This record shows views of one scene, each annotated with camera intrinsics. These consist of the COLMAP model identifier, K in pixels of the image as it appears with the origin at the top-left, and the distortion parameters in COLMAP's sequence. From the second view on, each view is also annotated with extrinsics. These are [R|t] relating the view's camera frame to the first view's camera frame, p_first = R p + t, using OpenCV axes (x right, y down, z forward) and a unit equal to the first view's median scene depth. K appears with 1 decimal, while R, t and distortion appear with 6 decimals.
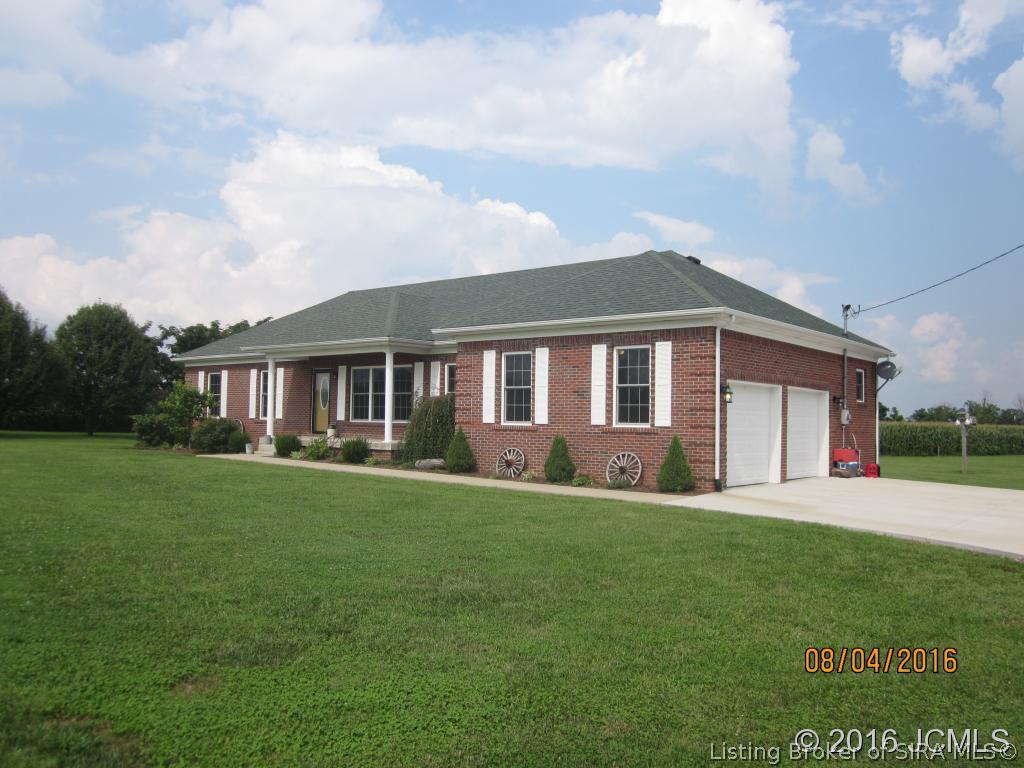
lens RADIAL K [[851.7, 0, 512.0], [0, 851.7, 384.0], [0, 0, 1]] dist [-0.074075, 0.002509]
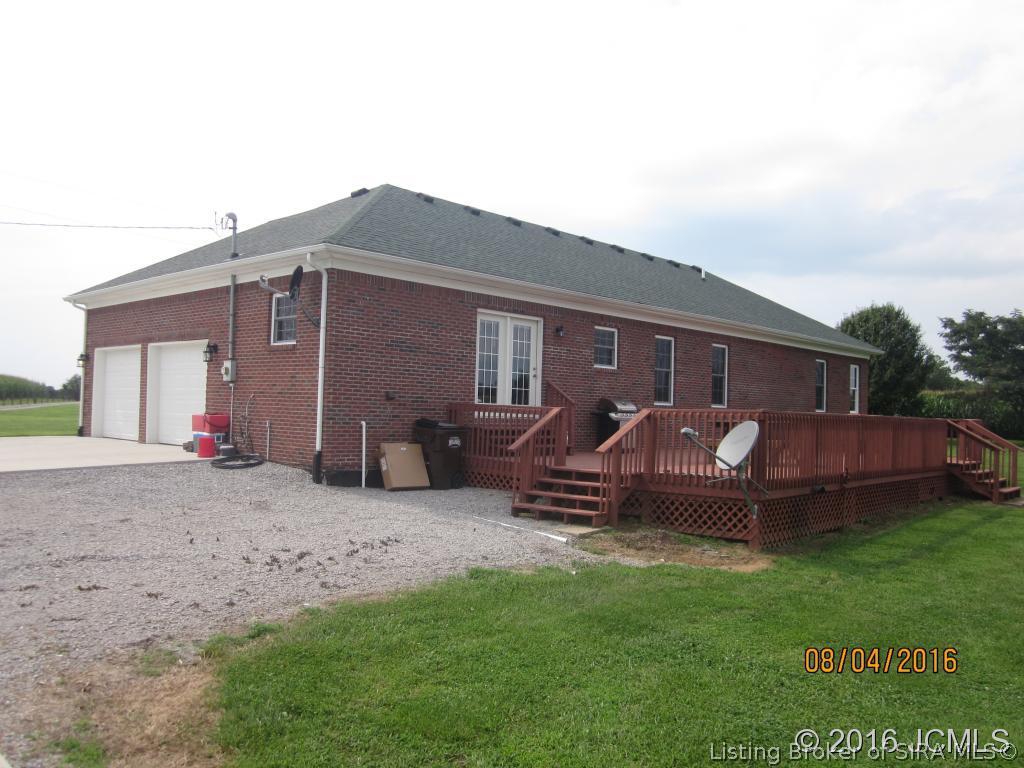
lens RADIAL K [[851.7, 0, 512.0], [0, 851.7, 384.0], [0, 0, 1]] dist [-0.074075, 0.002509]
pose [[-0.064312, -0.048303, -0.996760, 0.931432], [0.018445, 0.998600, -0.049582, 0.077115], [0.997759, -0.021574, -0.063331, 1.096019]]
